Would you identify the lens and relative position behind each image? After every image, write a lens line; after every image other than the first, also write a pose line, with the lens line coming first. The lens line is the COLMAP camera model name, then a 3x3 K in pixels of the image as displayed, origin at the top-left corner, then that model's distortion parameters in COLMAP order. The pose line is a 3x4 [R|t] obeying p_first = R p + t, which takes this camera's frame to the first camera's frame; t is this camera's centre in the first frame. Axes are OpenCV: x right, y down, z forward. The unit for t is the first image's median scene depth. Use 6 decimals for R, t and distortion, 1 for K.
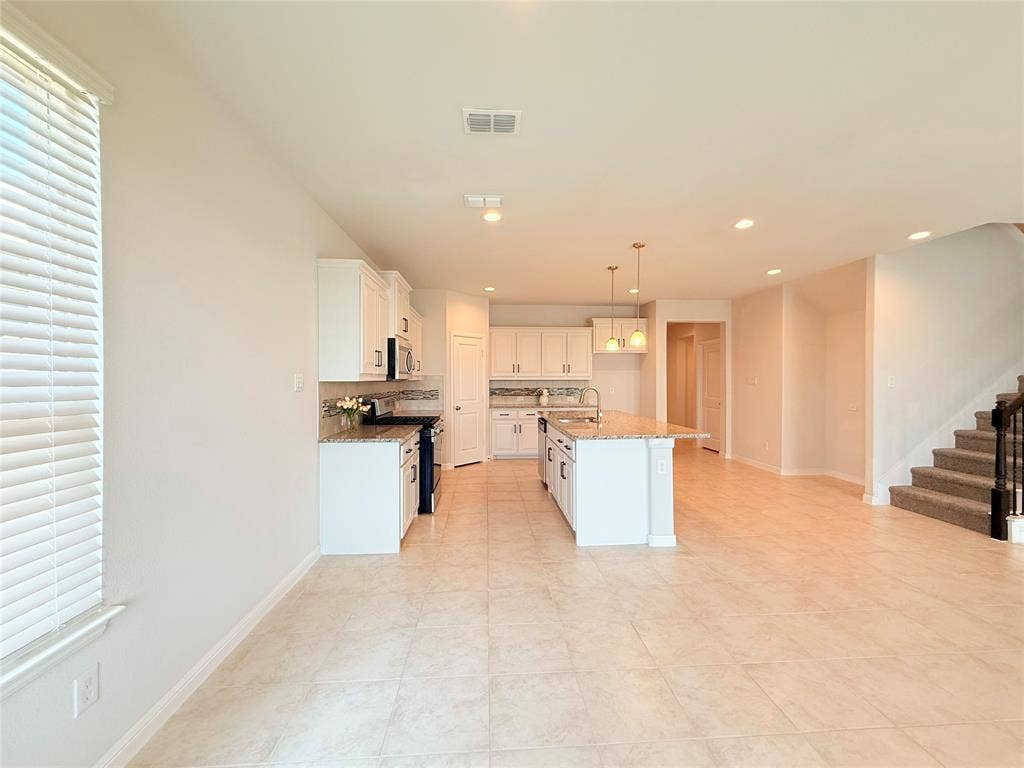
lens RADIAL K [[406.6, 0, 509.5], [0, 406.6, 383.8], [0, 0, 1]] dist [-0.000684, 0.000154]
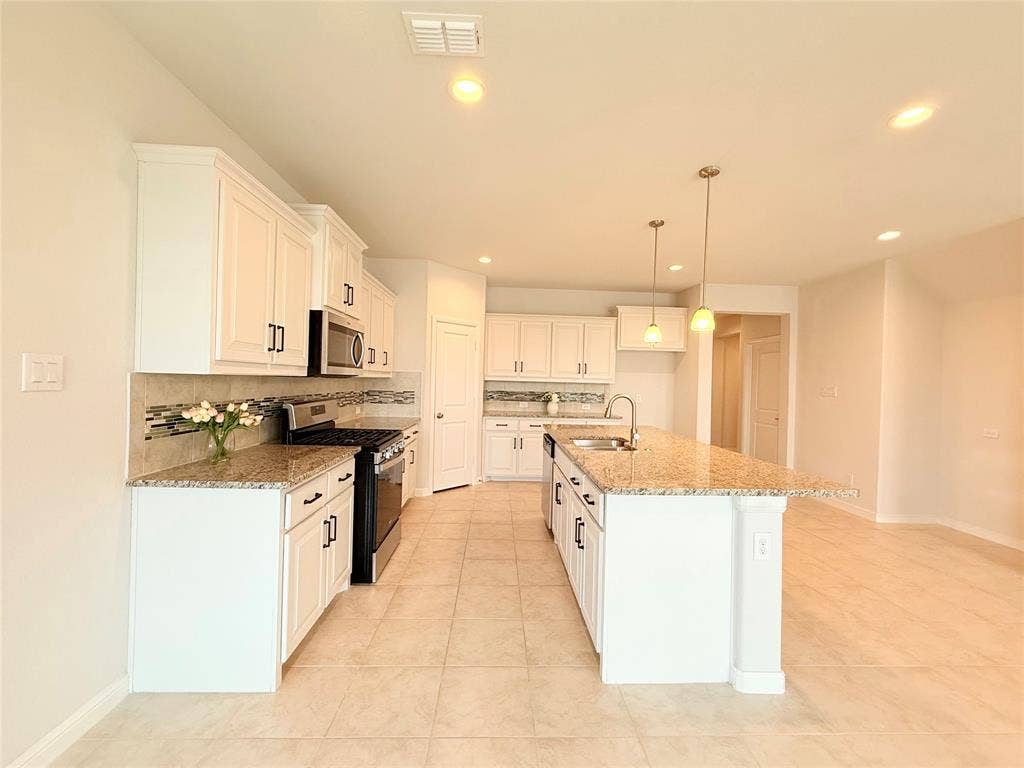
lens RADIAL K [[430.6, 0, 512.0], [0, 430.6, 384.0], [0, 0, 1]] dist [-0.001205, 0.000018]
pose [[0.999512, 0.028118, -0.013639, 0.027442], [-0.028162, 0.999599, -0.003095, -0.001797], [0.013546, 0.003478, 0.999902, 0.286700]]
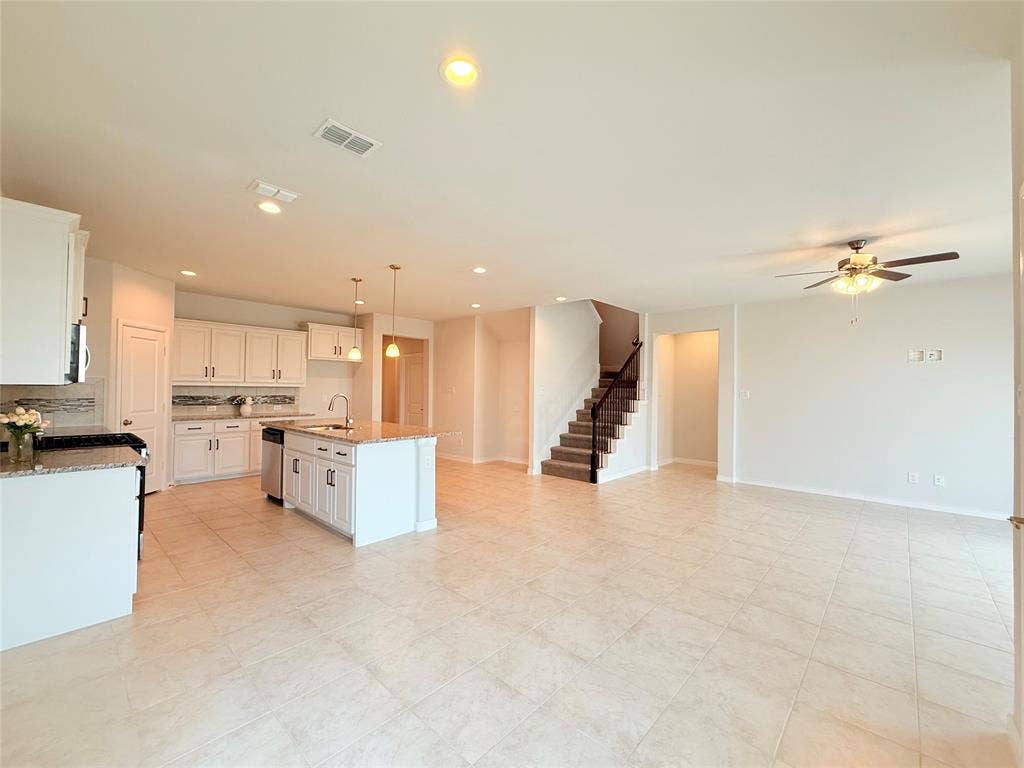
lens RADIAL K [[410.0, 0, 492.9], [0, 410.0, 384.7], [0, 0, 1]] dist [-0.000254, 0.000027]
pose [[0.746920, 0.018089, 0.664668, -0.191979], [-0.006488, 0.999781, -0.019918, 0.001887], [-0.664882, 0.010565, 0.746874, -0.011325]]
